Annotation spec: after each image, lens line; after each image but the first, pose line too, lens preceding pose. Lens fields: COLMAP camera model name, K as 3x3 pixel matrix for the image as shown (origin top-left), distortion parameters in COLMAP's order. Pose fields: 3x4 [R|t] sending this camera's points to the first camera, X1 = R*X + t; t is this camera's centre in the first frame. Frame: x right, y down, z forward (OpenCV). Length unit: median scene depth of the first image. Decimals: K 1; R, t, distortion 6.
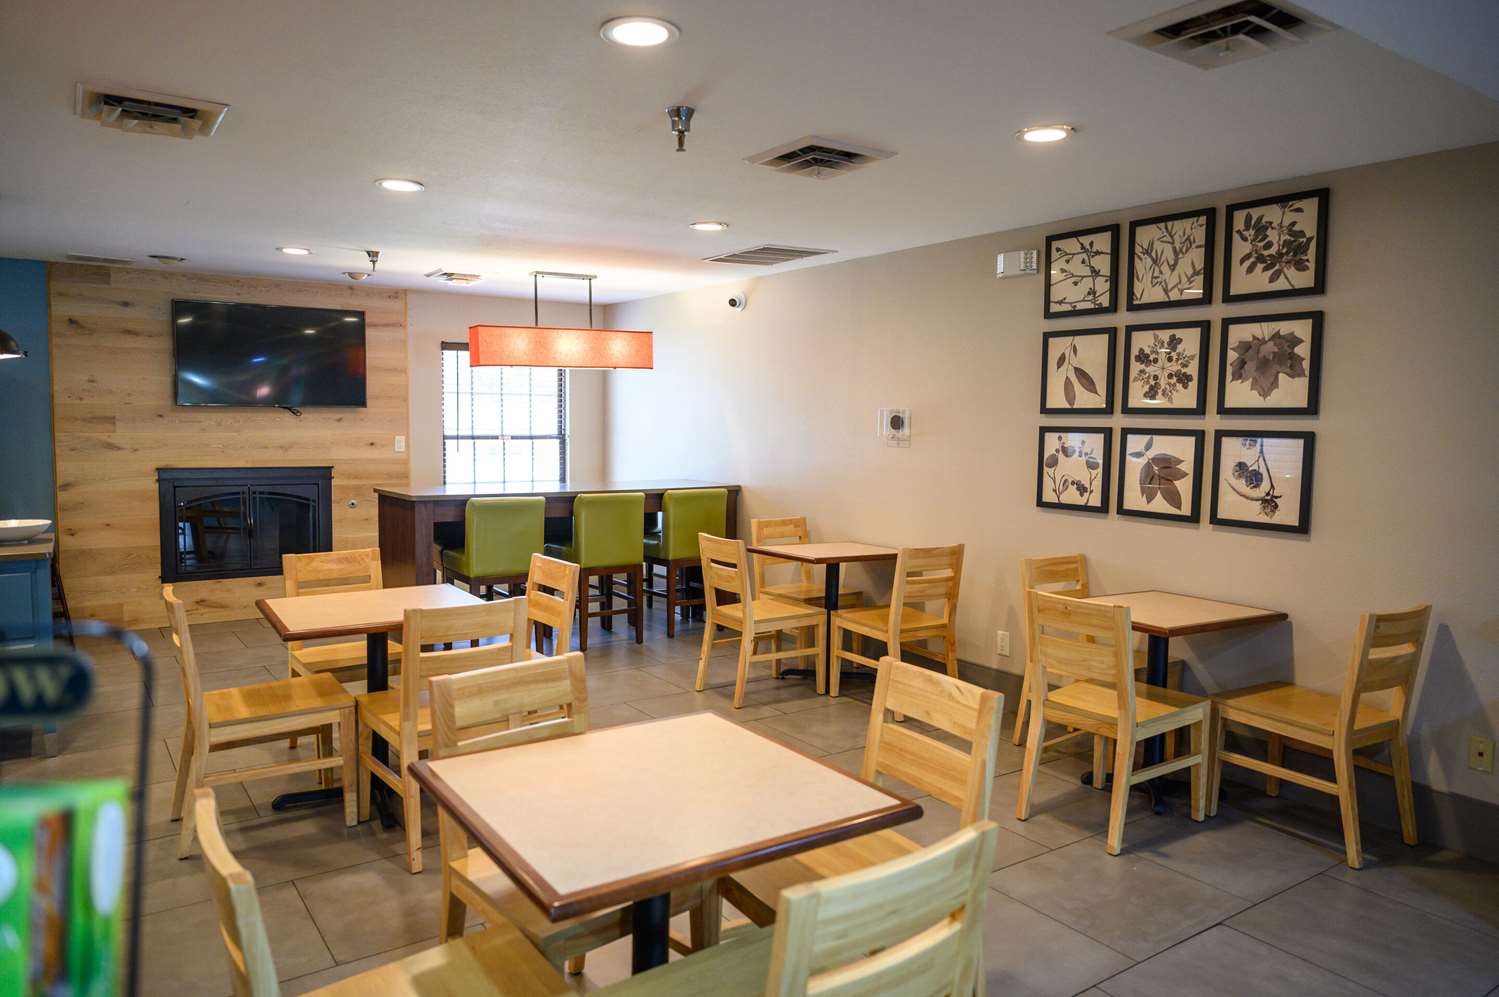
lens RADIAL K [[1003.4, 0, 748.5], [0, 1003.4, 494.3], [0, 0, 1]] dist [0.001555, 0.002859]
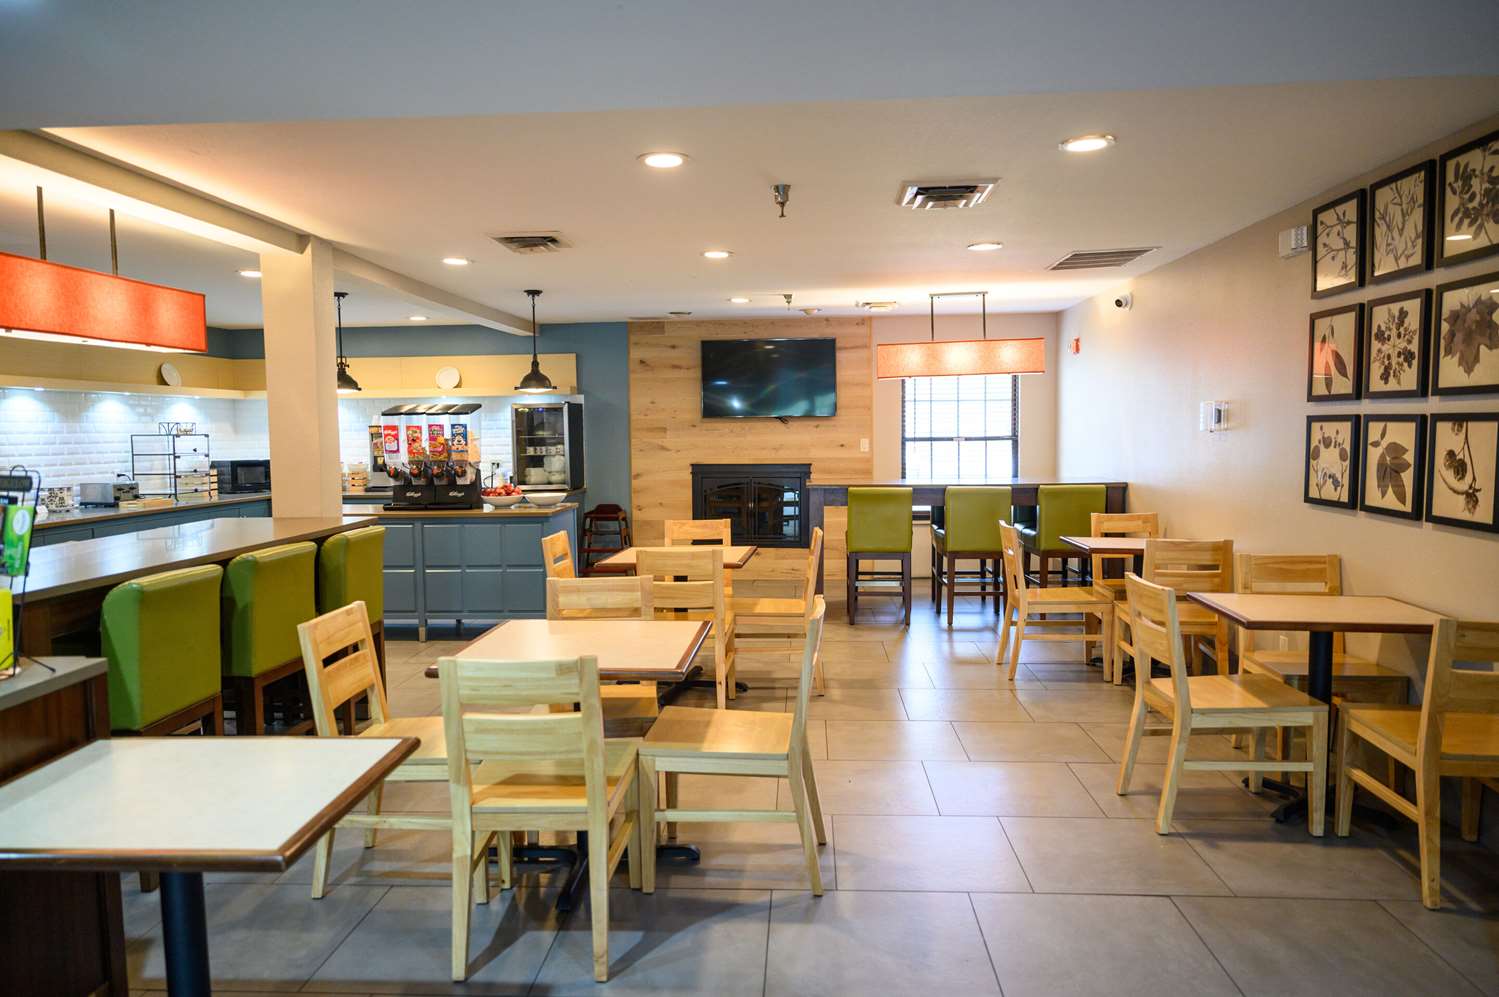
lens RADIAL K [[1003.4, 0, 748.5], [0, 1003.4, 494.3], [0, 0, 1]] dist [0.001555, 0.002859]
pose [[0.783583, 0.020761, -0.620940, 0.486381], [-0.025609, 0.999671, 0.001107, 0.017883], [0.620759, 0.015034, 0.783857, -0.045662]]
